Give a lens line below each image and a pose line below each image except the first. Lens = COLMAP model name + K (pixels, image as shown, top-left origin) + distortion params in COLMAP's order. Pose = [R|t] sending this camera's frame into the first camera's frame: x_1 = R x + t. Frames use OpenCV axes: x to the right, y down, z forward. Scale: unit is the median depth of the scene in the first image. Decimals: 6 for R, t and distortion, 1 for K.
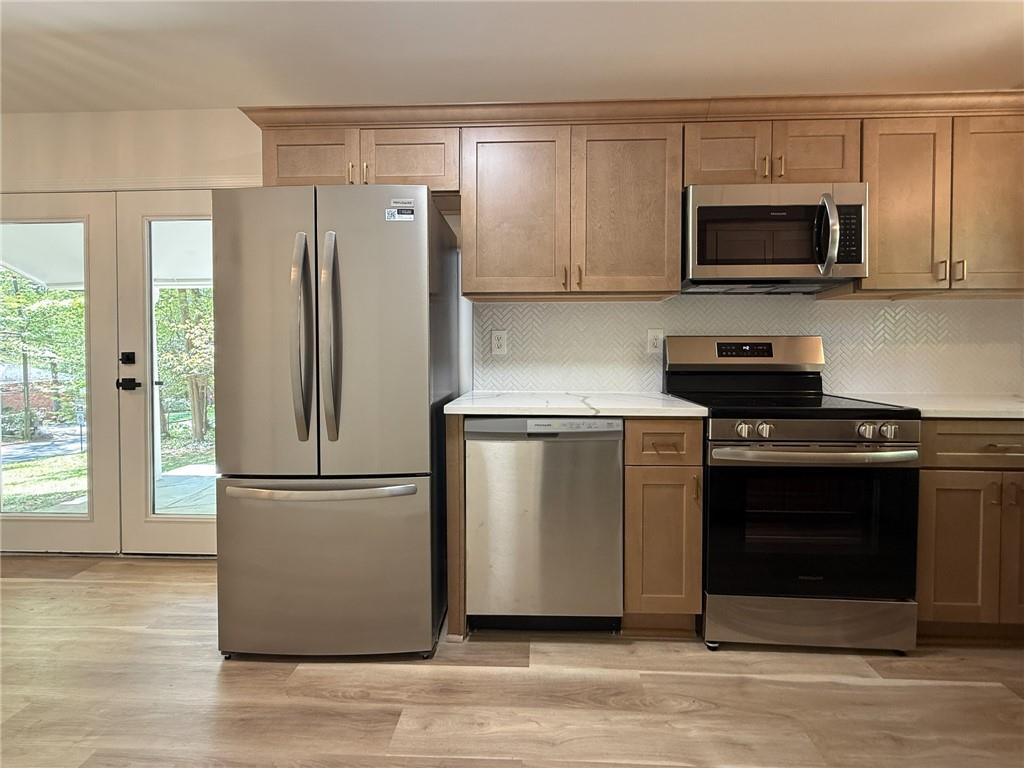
lens RADIAL K [[417.8, 0, 493.1], [0, 417.8, 356.6], [0, 0, 1]] dist [0.001583, 0.000413]
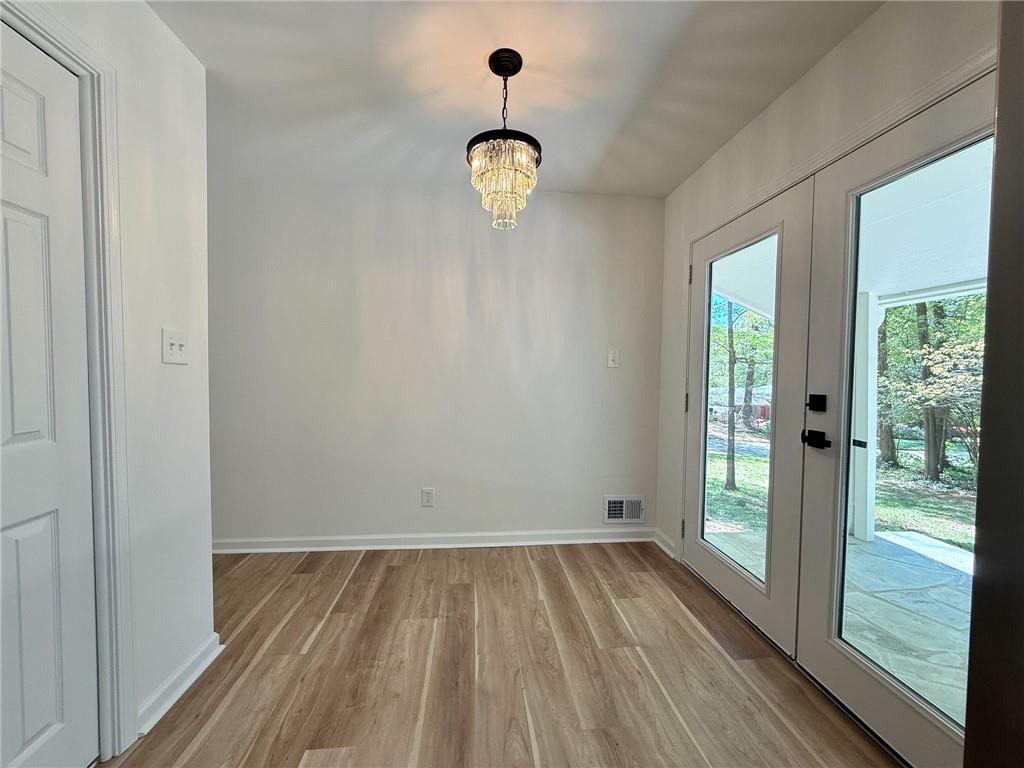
lens RADIAL K [[404.7, 0, 512.0], [0, 404.7, 384.0], [0, 0, 1]] dist [-0.000693, -0.000265]
pose [[0.144498, 0.033773, -0.988928, -0.264458], [-0.032314, 0.999045, 0.029397, -0.032731], [0.988977, 0.027708, 0.145452, 0.381791]]
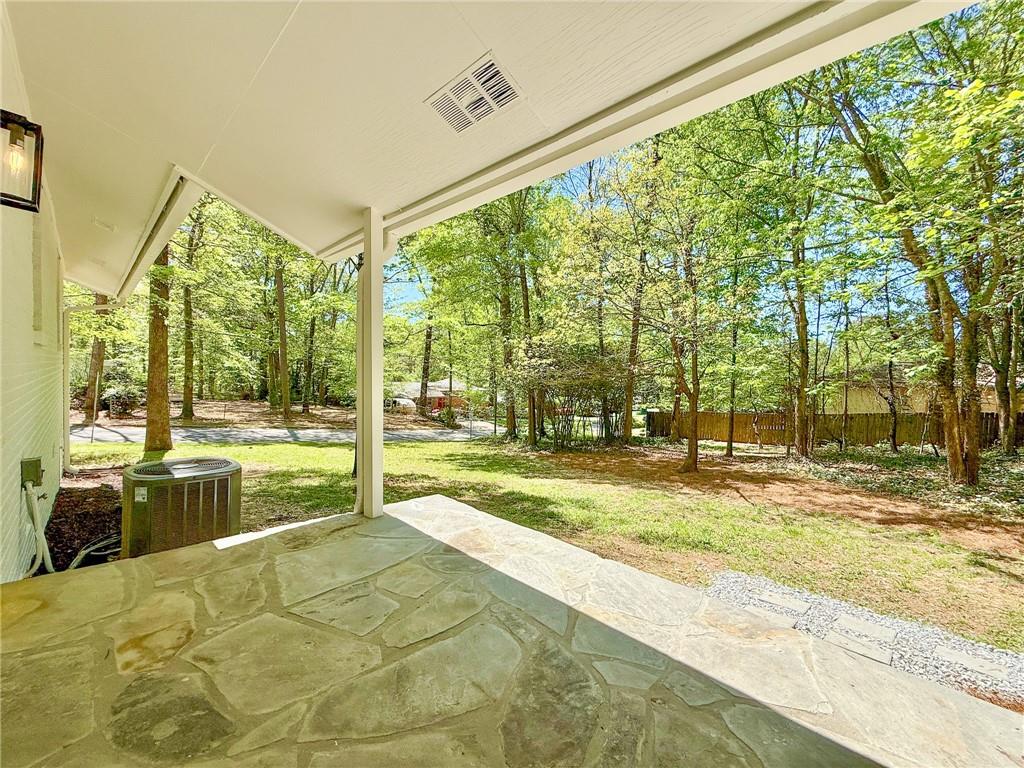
lens RADIAL K [[404.7, 0, 512.0], [0, 404.7, 384.0], [0, 0, 1]] dist [-0.000693, -0.000265]
pose [[0.760711, 0.042555, -0.647694, -0.420104], [-0.048008, 0.998804, 0.009238, 0.095589], [0.647313, 0.024067, 0.761844, 1.119741]]
